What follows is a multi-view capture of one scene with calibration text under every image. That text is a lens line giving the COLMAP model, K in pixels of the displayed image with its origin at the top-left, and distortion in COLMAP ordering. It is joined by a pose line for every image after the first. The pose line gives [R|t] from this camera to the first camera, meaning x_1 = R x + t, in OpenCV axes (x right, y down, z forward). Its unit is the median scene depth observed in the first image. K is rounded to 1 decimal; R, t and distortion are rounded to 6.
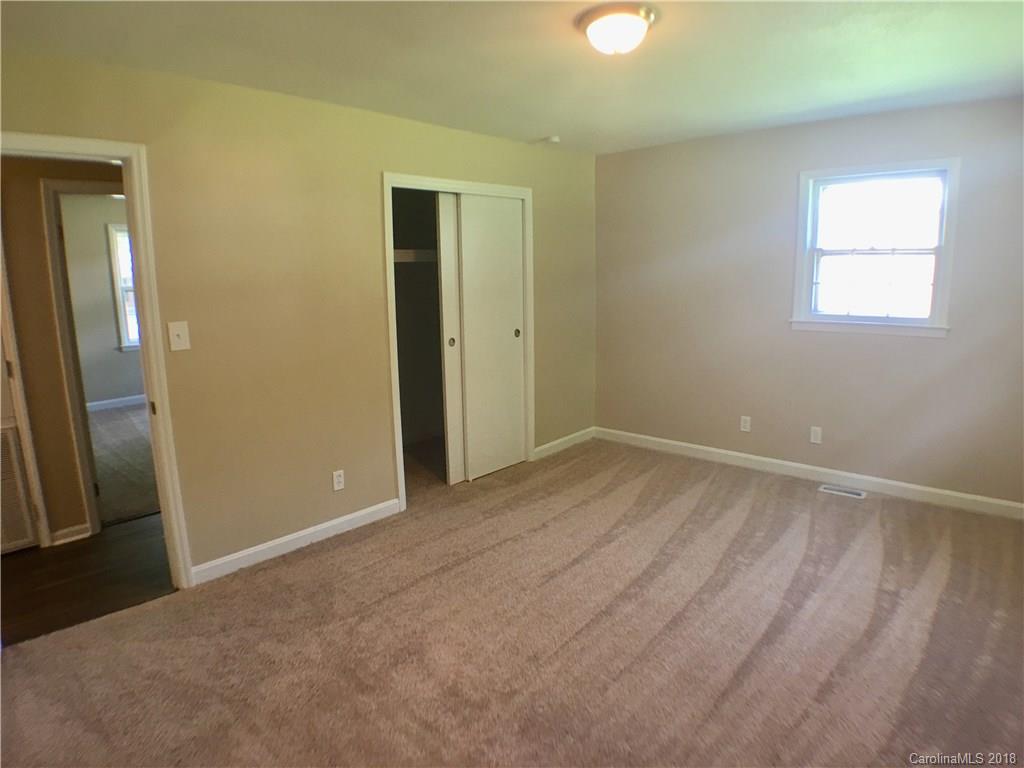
lens RADIAL K [[592.5, 0, 514.5], [0, 592.5, 380.7], [0, 0, 1]] dist [-0.094252, 0.004278]
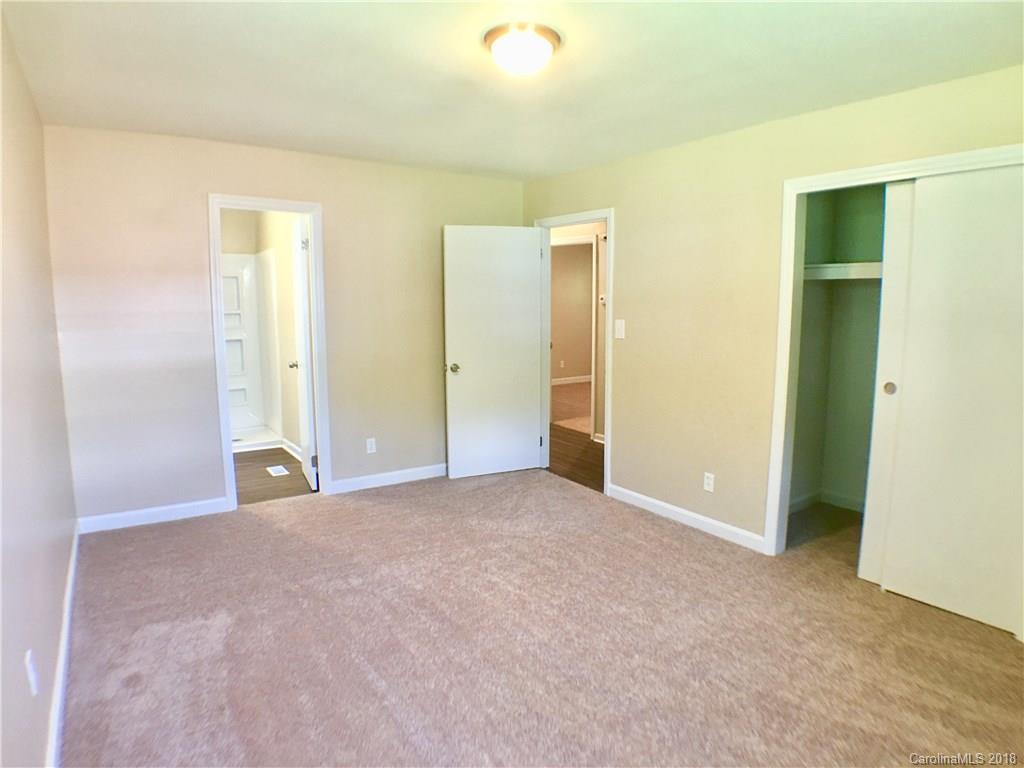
lens RADIAL K [[592.5, 0, 511.4], [0, 592.5, 386.9], [0, 0, 1]] dist [-0.094252, 0.004278]
pose [[-0.211309, 0.153875, -0.965231, 0.724661], [-0.179277, 0.964675, 0.193034, -0.129609], [0.960837, 0.213834, -0.176259, 0.744256]]
